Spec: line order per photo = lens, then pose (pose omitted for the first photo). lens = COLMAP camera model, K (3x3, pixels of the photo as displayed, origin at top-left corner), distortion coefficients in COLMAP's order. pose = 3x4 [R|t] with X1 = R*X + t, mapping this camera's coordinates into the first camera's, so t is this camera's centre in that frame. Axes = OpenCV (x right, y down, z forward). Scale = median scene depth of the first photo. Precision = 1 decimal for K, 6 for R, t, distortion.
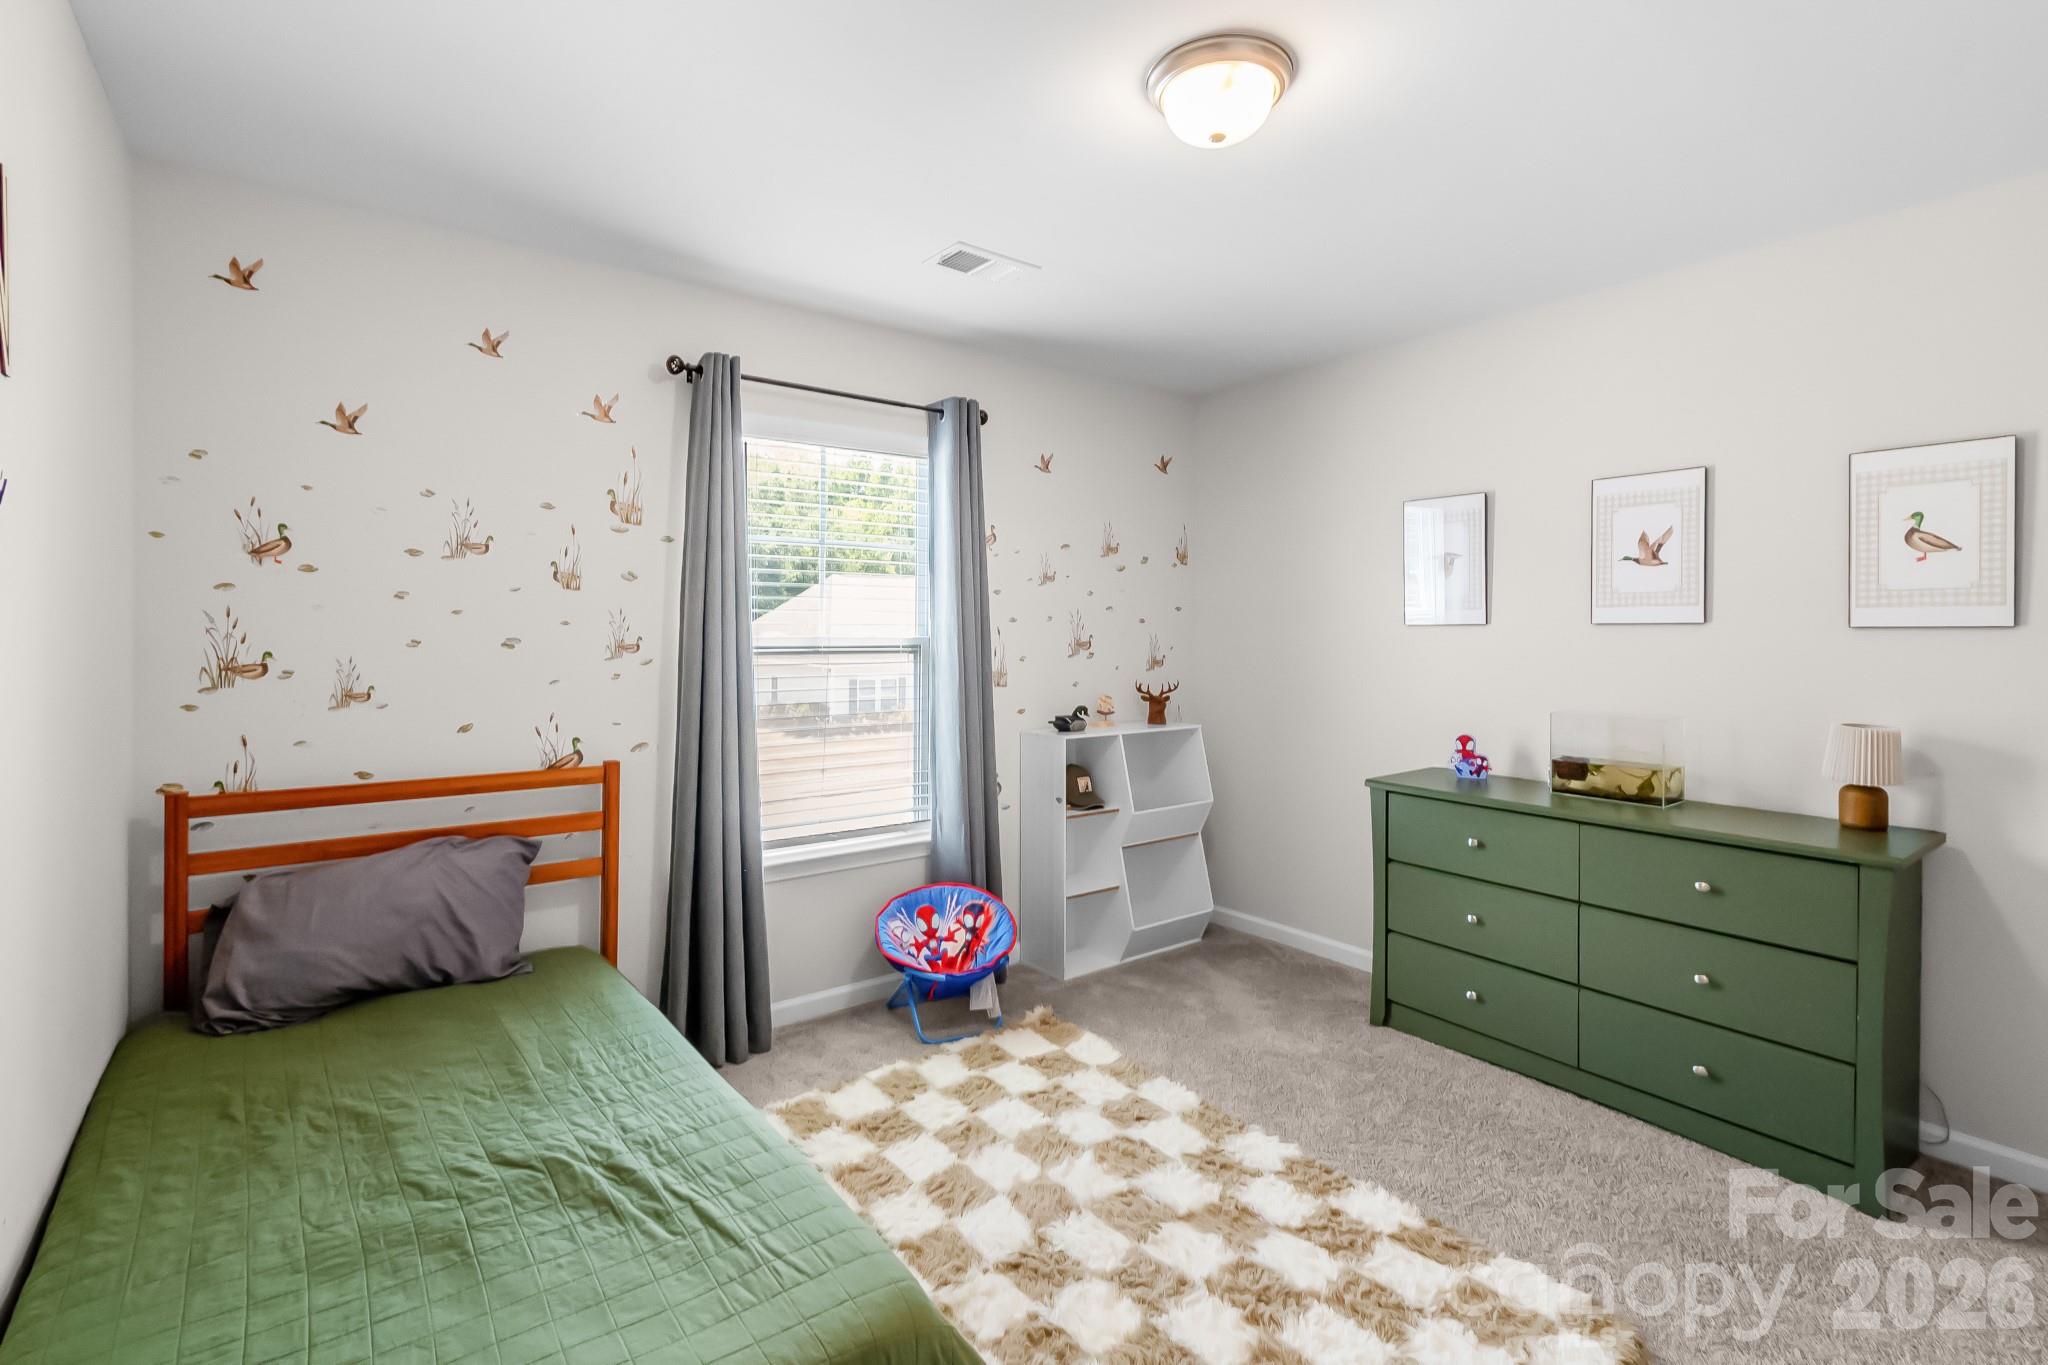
lens RADIAL K [[915.1, 0, 1104.6], [0, 915.1, 634.0], [0, 0, 1]] dist [-0.001206, -0.000055]
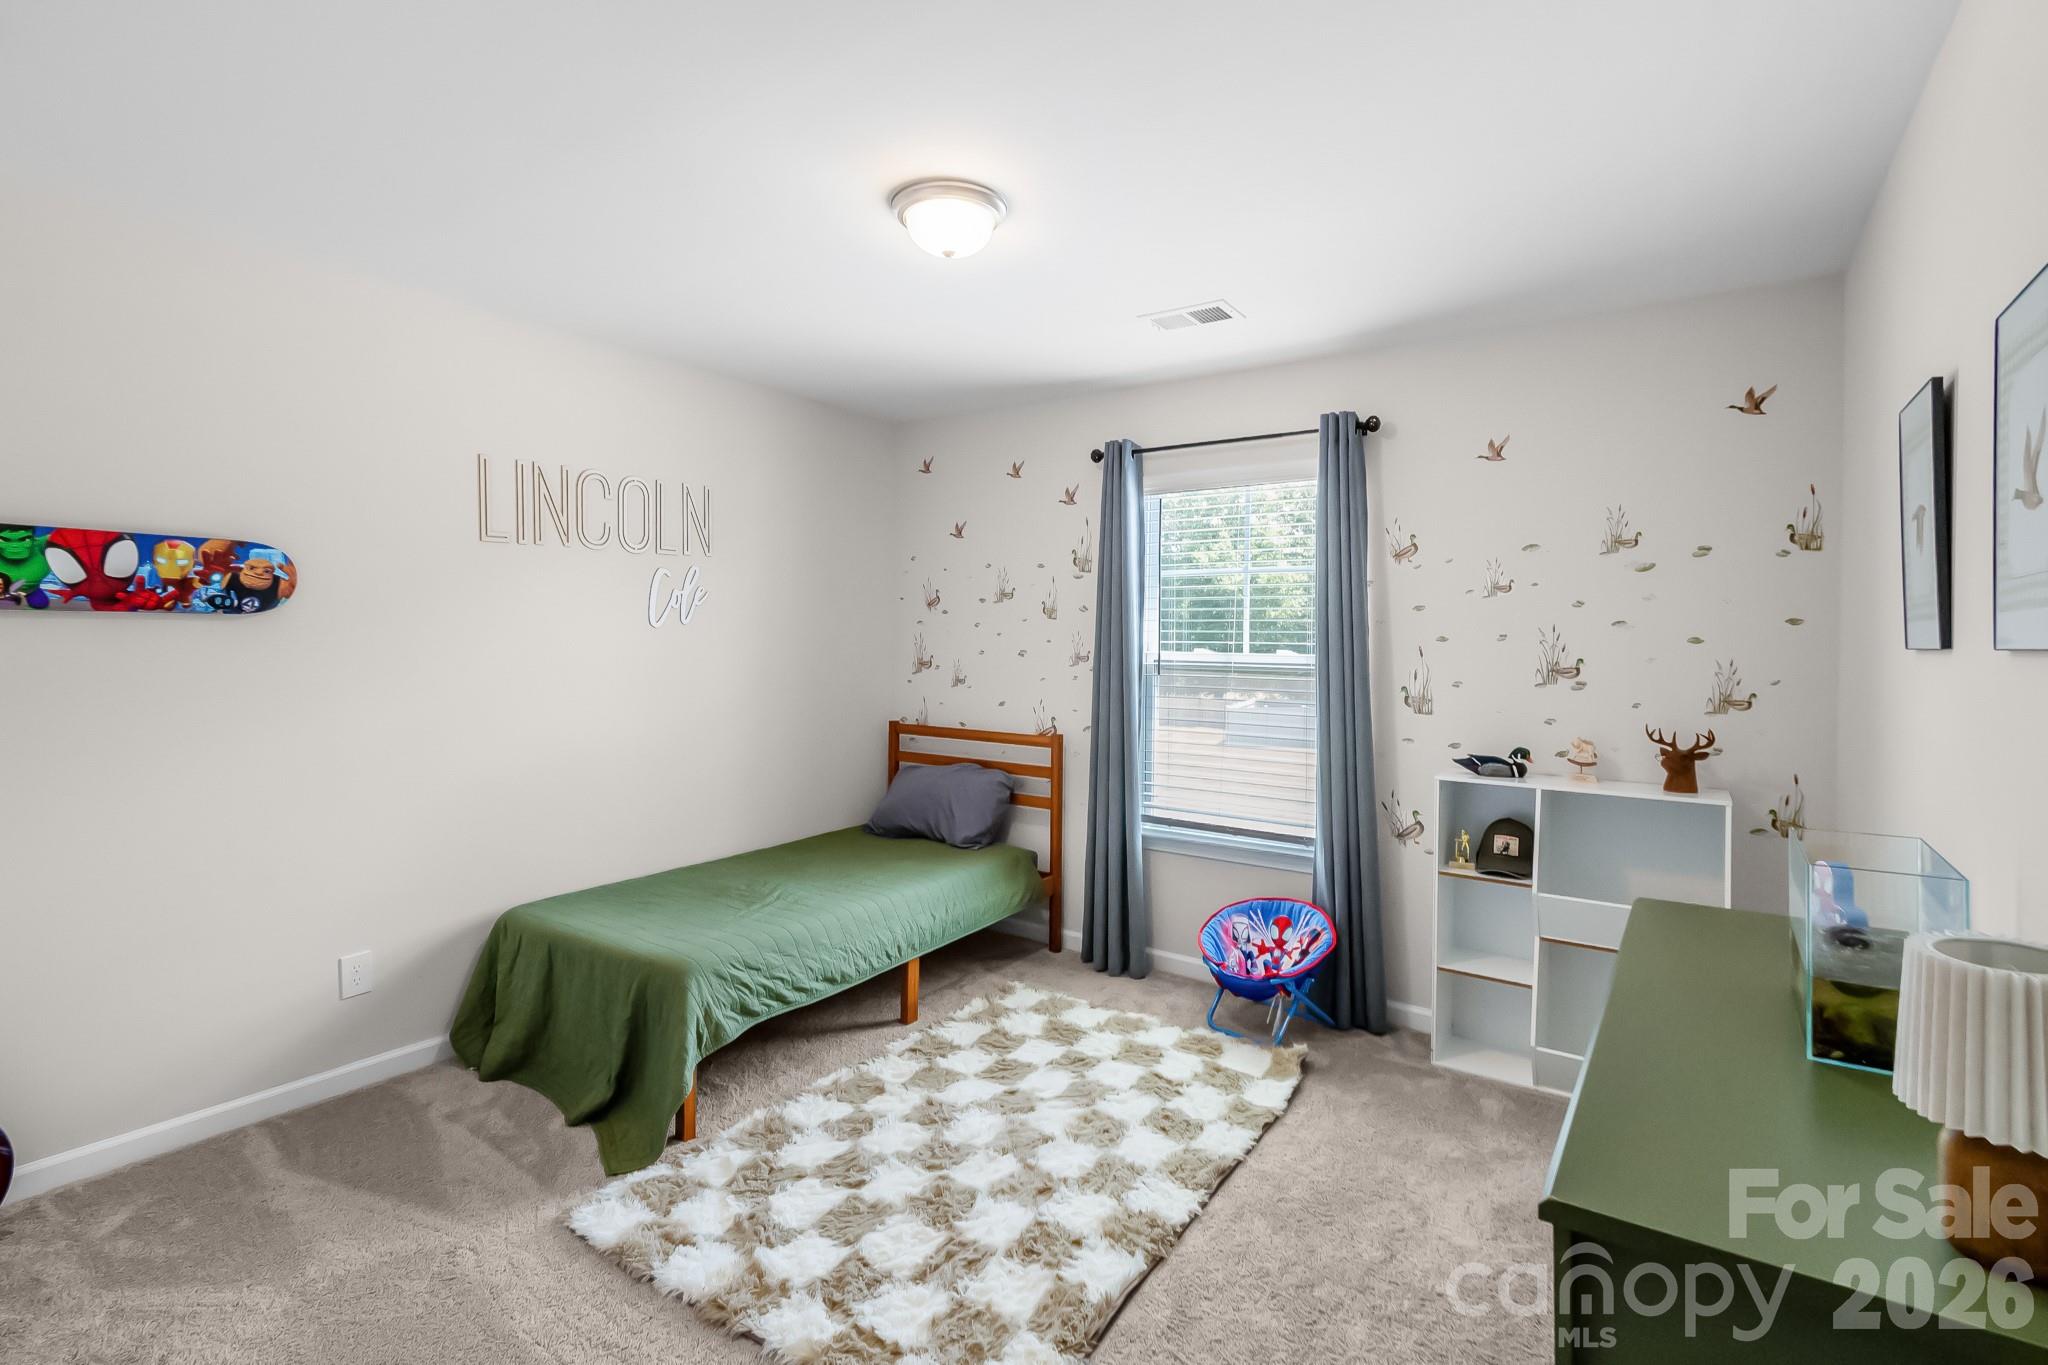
lens RADIAL K [[997.2, 0, 1023.9], [0, 997.2, 631.3], [0, 0, 1]] dist [-0.003168, -0.000198]
pose [[0.274572, -0.007557, -0.961537, 0.965405], [-0.014994, 0.999814, -0.012139, -0.007032], [0.961450, 0.017750, 0.274408, 0.485508]]
